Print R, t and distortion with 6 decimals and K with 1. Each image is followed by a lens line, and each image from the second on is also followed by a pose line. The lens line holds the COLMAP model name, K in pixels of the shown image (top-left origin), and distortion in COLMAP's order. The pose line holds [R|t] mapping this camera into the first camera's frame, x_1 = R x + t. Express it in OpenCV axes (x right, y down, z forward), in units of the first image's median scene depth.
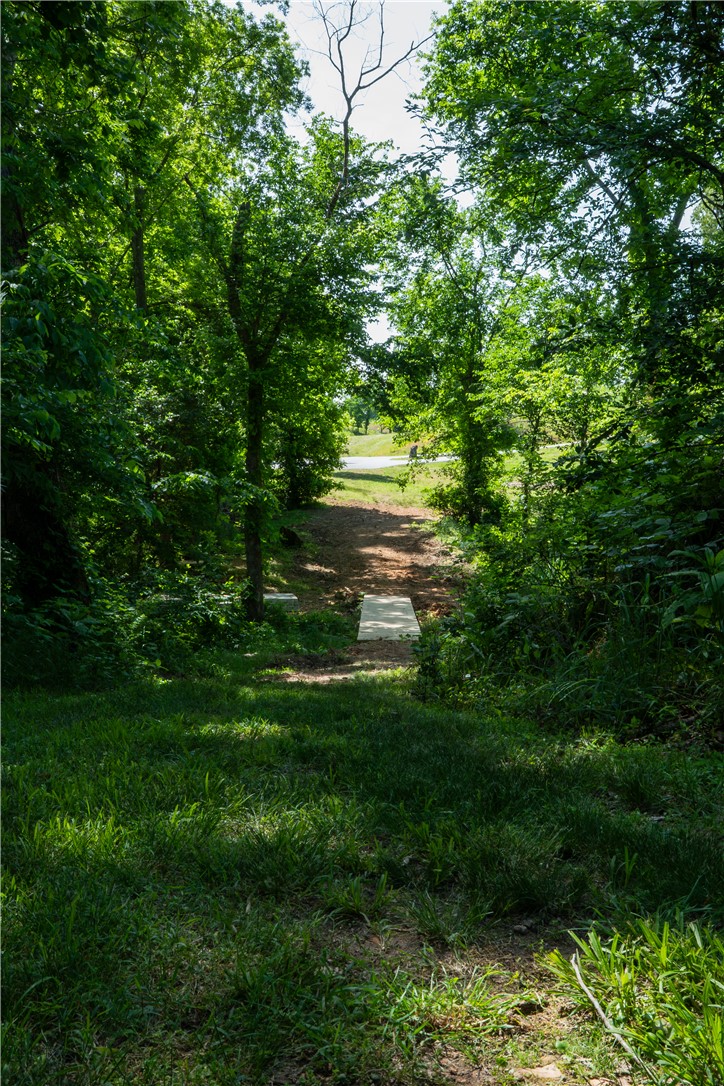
lens RADIAL K [[1446.3, 0, 362.0], [0, 1446.3, 543.0], [0, 0, 1]] dist [1.218089, 0.000706]
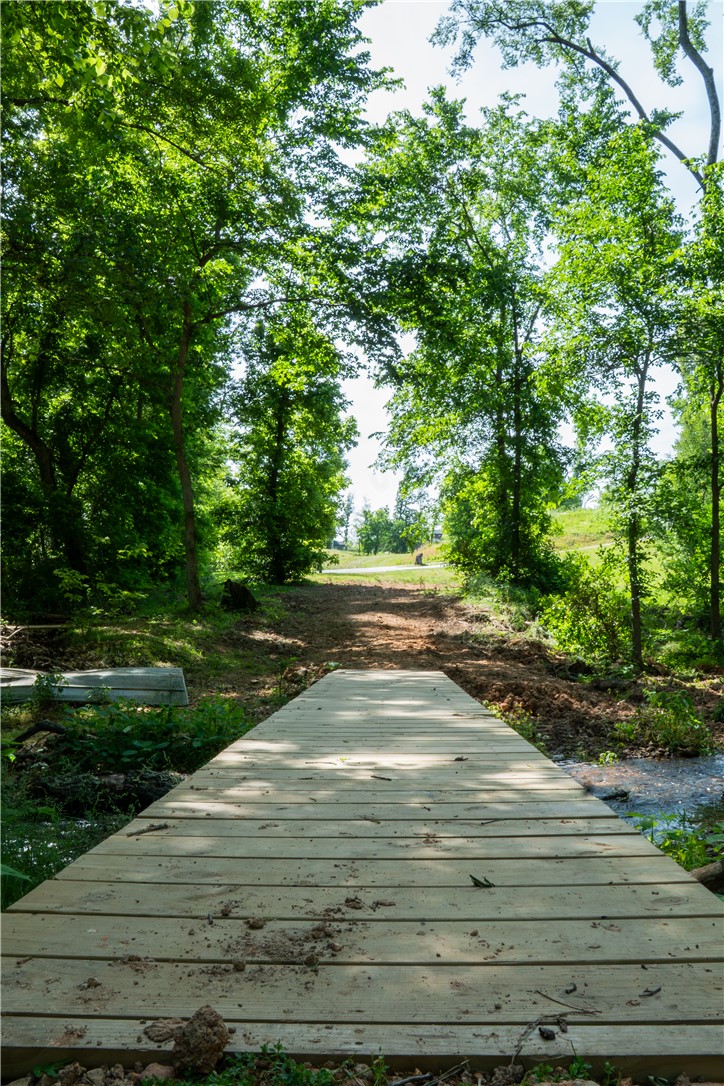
lens RADIAL K [[786.9, 0, 364.8], [0, 786.9, 587.9], [0, 0, 1]] dist [-0.073579, 0.001111]
pose [[0.999676, -0.012394, -0.022215, 0.013613], [0.009605, 0.992542, -0.121523, 0.034602], [0.023555, 0.121270, 0.992340, 0.645327]]
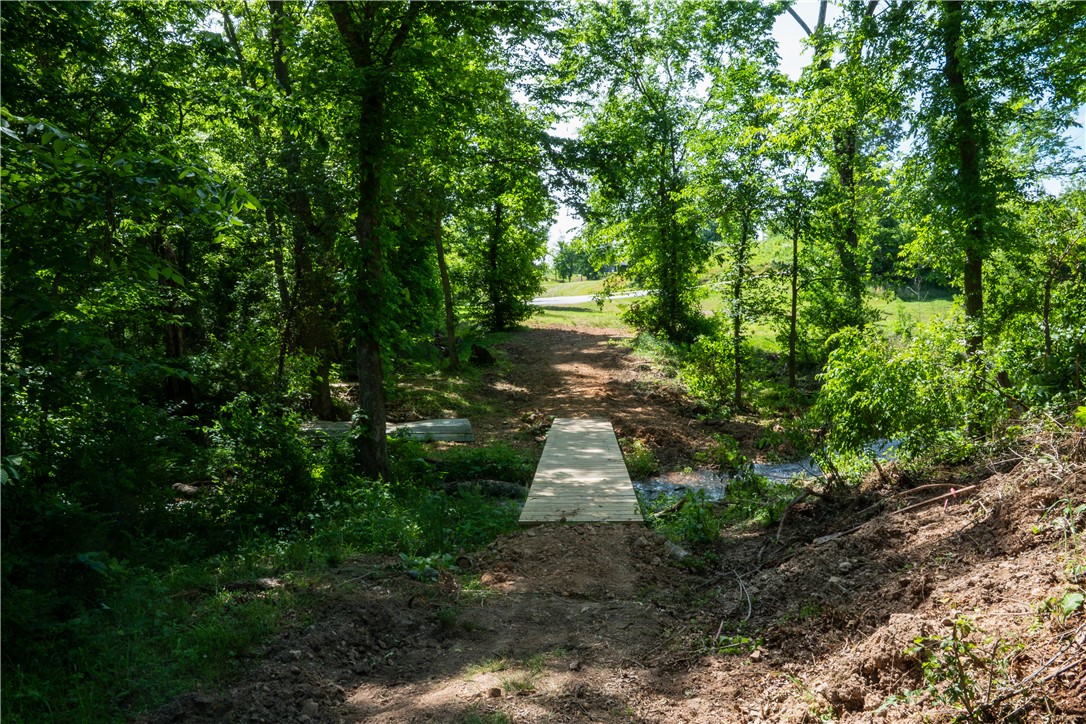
lens RADIAL K [[786.9, 0, 543.0], [0, 786.9, 362.0], [0, 0, 1]] dist [-0.073579, 0.001111]
pose [[0.998844, -0.021796, -0.042847, 0.012561], [0.021209, 0.999675, -0.014124, 0.008574], [0.043141, 0.013199, 0.998982, 0.477934]]
